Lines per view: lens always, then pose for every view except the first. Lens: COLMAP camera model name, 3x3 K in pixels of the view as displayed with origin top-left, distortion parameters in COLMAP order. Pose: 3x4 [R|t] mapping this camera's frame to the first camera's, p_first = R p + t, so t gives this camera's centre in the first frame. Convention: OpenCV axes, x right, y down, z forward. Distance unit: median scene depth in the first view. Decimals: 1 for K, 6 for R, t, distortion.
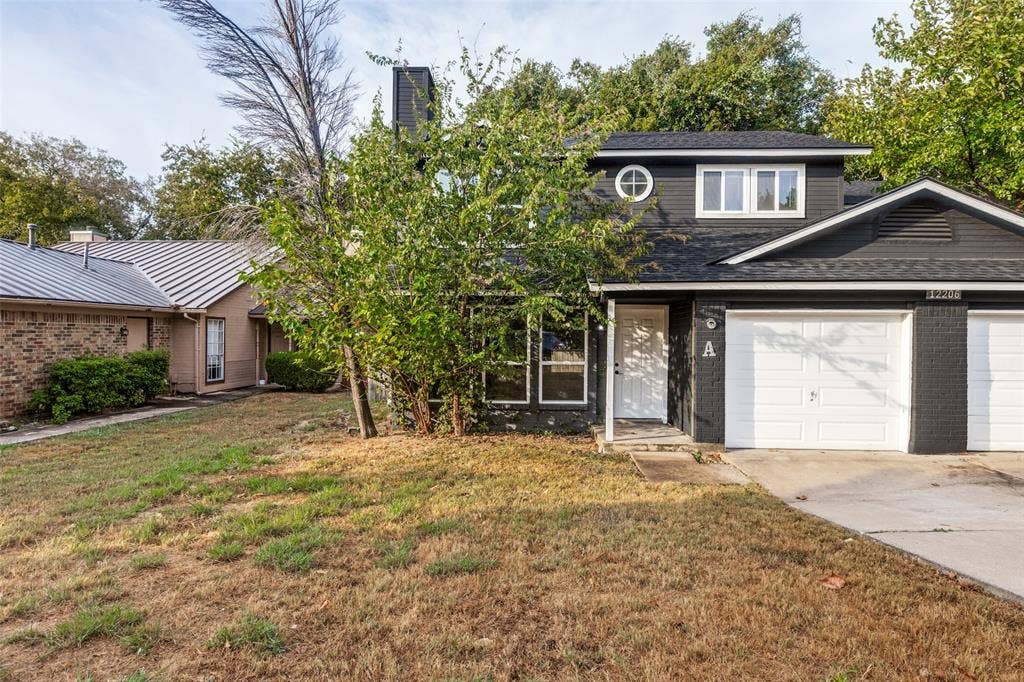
lens RADIAL K [[650.7, 0, 490.8], [0, 650.7, 342.8], [0, 0, 1]] dist [-0.002841, -0.002160]
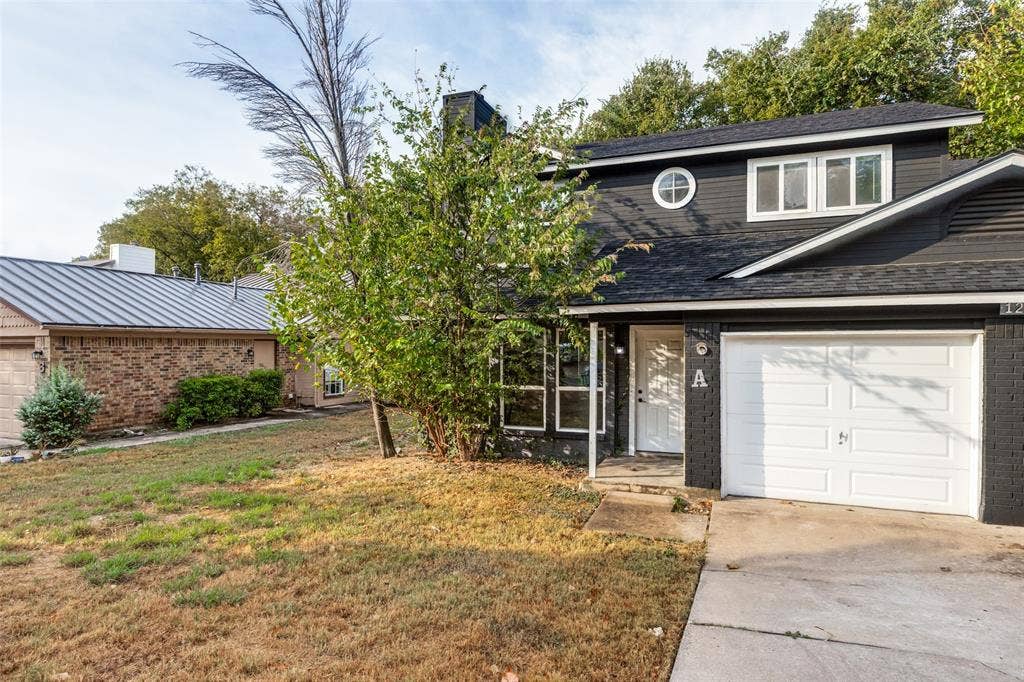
lens RADIAL K [[650.7, 0, 490.8], [0, 650.7, 342.8], [0, 0, 1]] dist [-0.002841, -0.002160]
pose [[0.932514, -0.007333, -0.361061, 0.329892], [0.002437, 0.999899, -0.014012, -0.022000], [0.361127, 0.012187, 0.932437, 0.082471]]
